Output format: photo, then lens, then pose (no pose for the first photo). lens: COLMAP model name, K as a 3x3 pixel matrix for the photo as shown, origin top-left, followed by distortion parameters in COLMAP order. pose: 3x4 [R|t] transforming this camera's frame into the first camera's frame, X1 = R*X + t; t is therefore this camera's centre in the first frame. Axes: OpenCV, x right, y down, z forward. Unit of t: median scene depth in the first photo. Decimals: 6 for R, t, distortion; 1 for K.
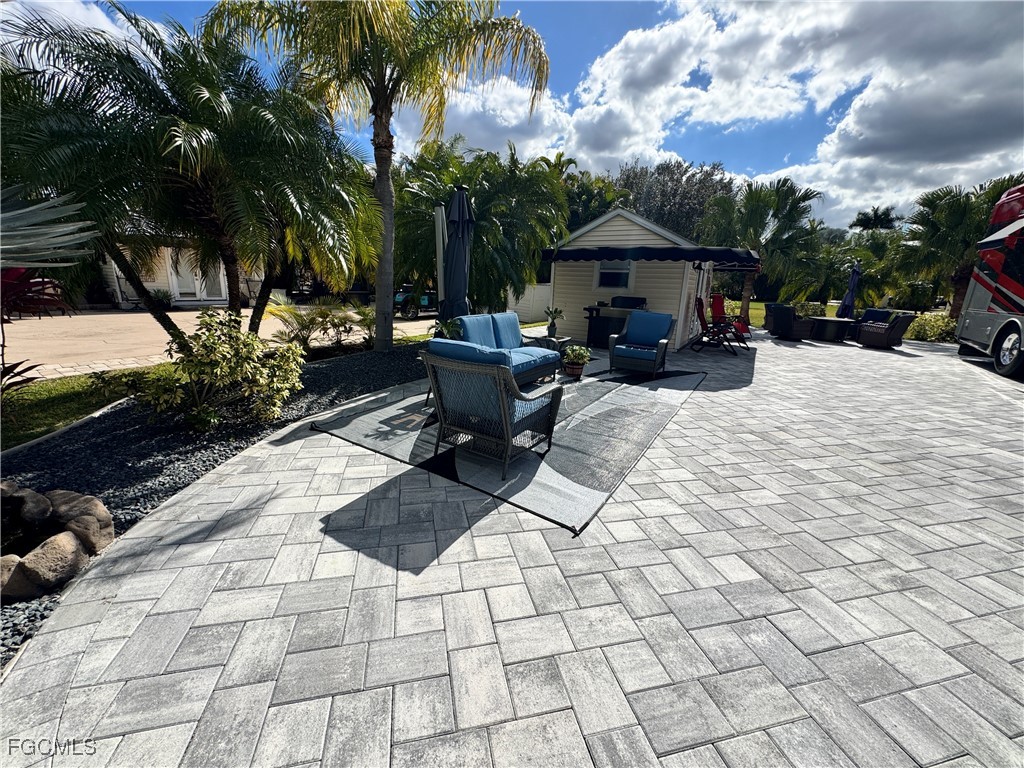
lens RADIAL K [[411.8, 0, 511.6], [0, 411.8, 384.5], [0, 0, 1]] dist [-0.005513, -0.000064]
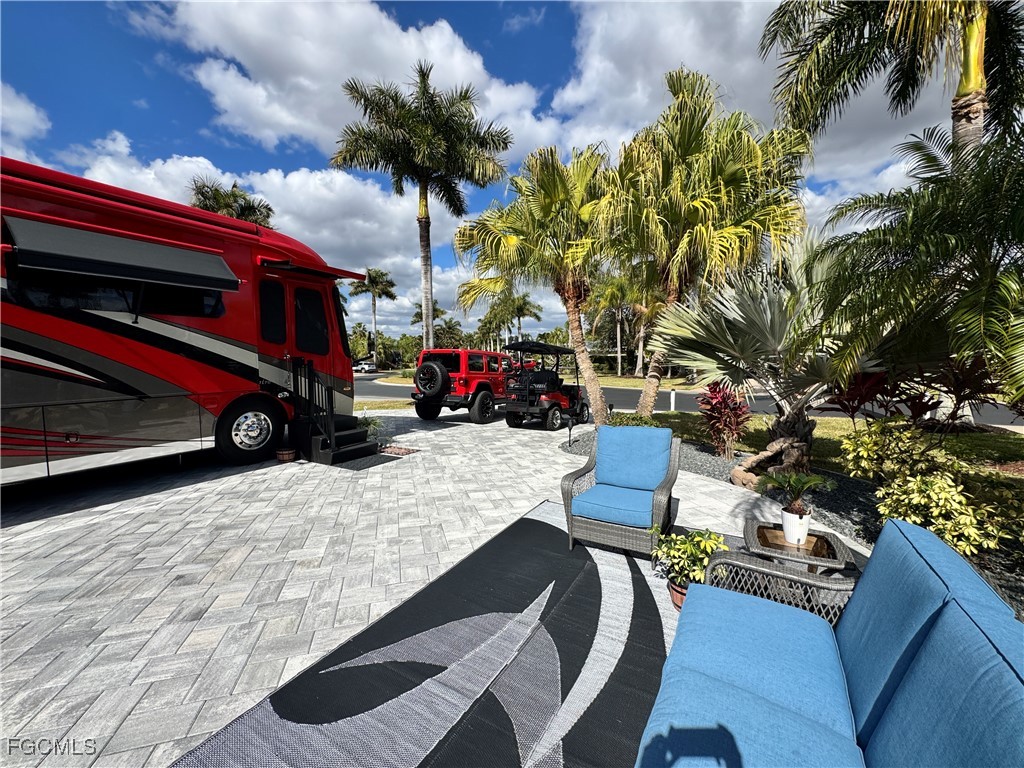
lens RADIAL K [[408.8, 0, 507.9], [0, 408.8, 380.1], [0, 0, 1]] dist [-0.002506, -0.000143]
pose [[-0.999250, -0.023924, -0.030459, 0.278691], [-0.031871, 0.954766, 0.295645, -0.502313], [0.022008, 0.296394, -0.954812, 1.806727]]
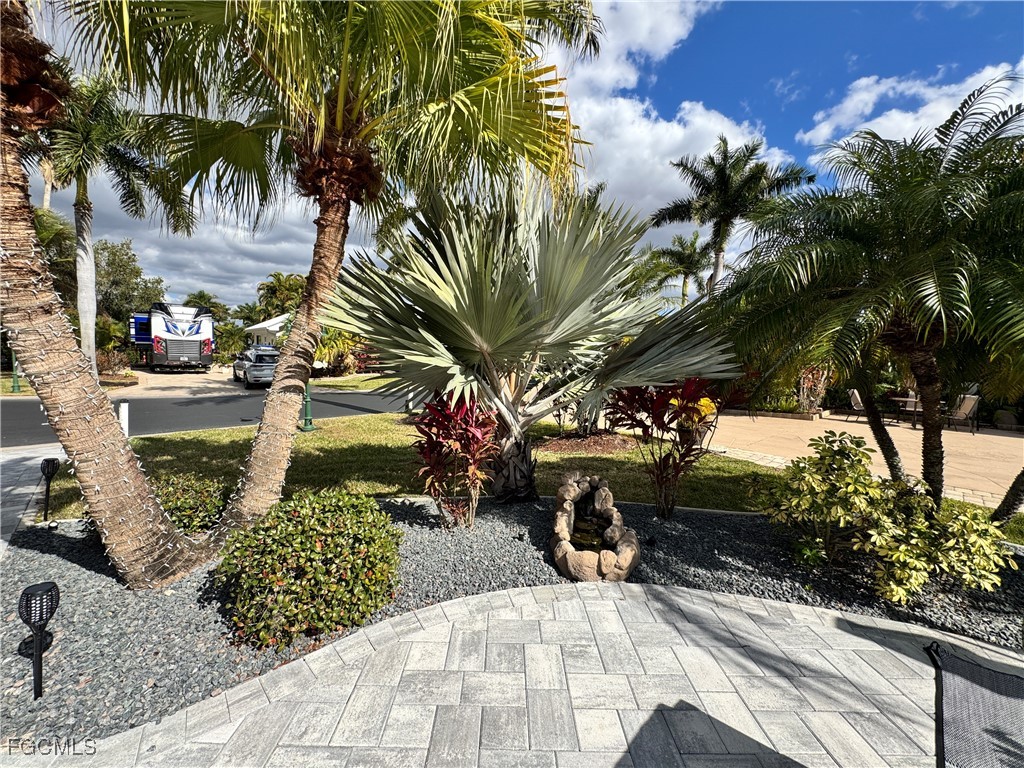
lens RADIAL K [[410.6, 0, 506.7], [0, 410.6, 358.7], [0, 0, 1]] dist [-0.000349, 0.000082]
pose [[-0.229643, -0.042968, -0.972326, 0.270478], [-0.281368, 0.959298, 0.024061, -0.149073], [0.931717, 0.279107, -0.232386, 0.469003]]
